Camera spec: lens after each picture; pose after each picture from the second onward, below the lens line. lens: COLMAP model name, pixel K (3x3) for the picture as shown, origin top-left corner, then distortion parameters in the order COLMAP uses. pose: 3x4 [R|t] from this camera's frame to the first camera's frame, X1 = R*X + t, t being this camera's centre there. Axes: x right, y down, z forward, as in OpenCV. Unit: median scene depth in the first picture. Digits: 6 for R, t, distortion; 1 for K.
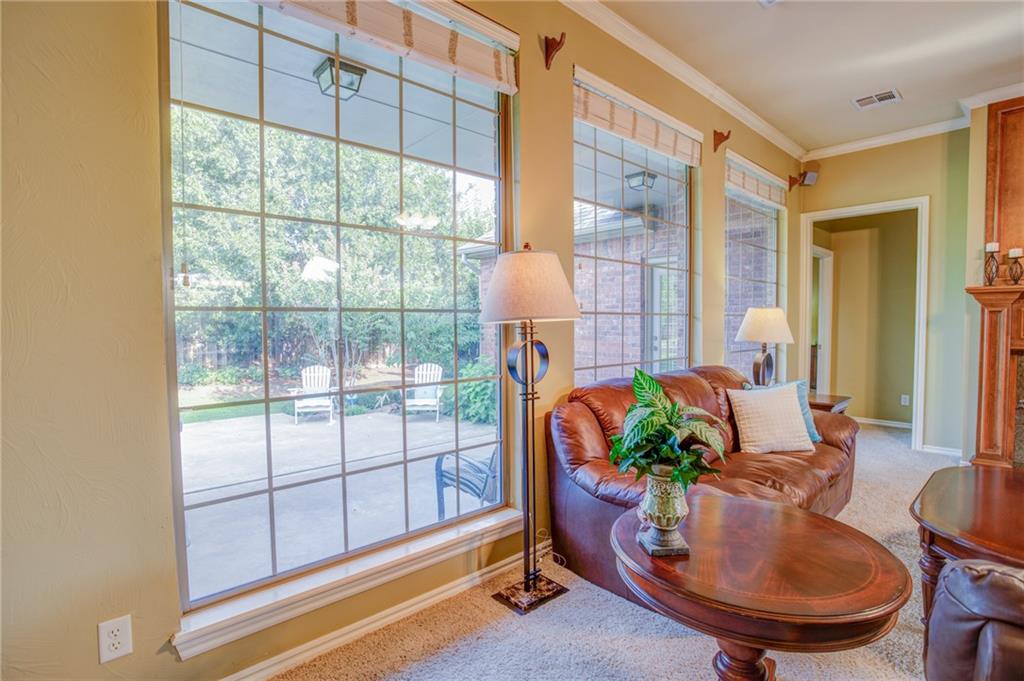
lens RADIAL K [[500.9, 0, 513.6], [0, 500.9, 340.2], [0, 0, 1]] dist [-0.032249, 0.009701]
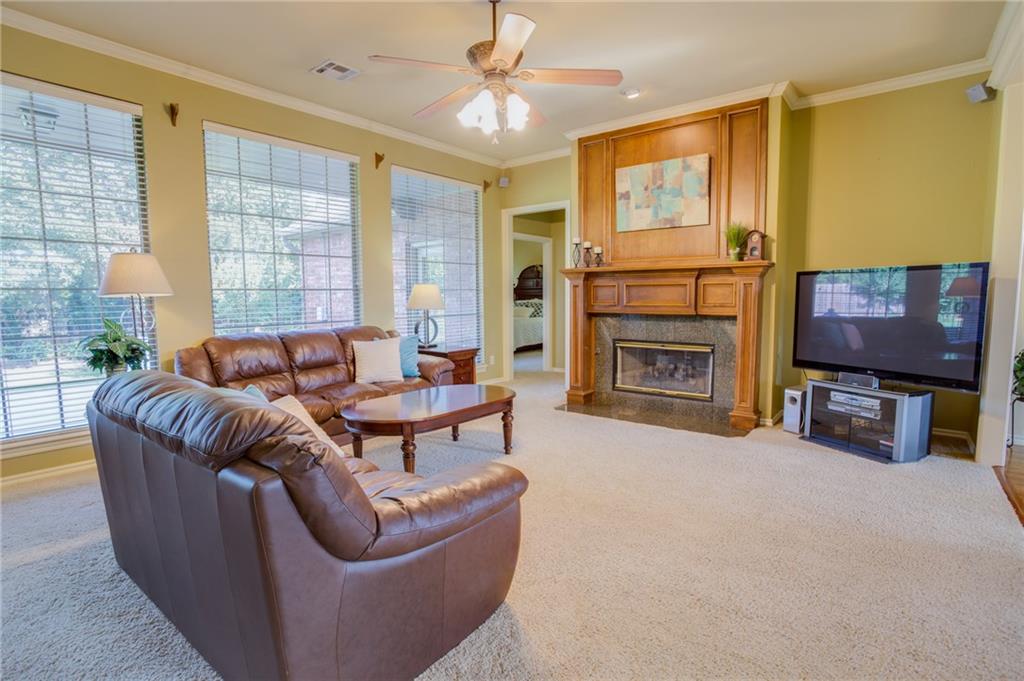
lens RADIAL K [[500.9, 0, 504.6], [0, 500.9, 344.4], [0, 0, 1]] dist [-0.032249, 0.009701]
pose [[0.989838, -0.021850, 0.140511, 0.530965], [0.012862, 0.997831, 0.064561, 0.012233], [-0.141617, -0.062098, 0.987972, -0.404196]]
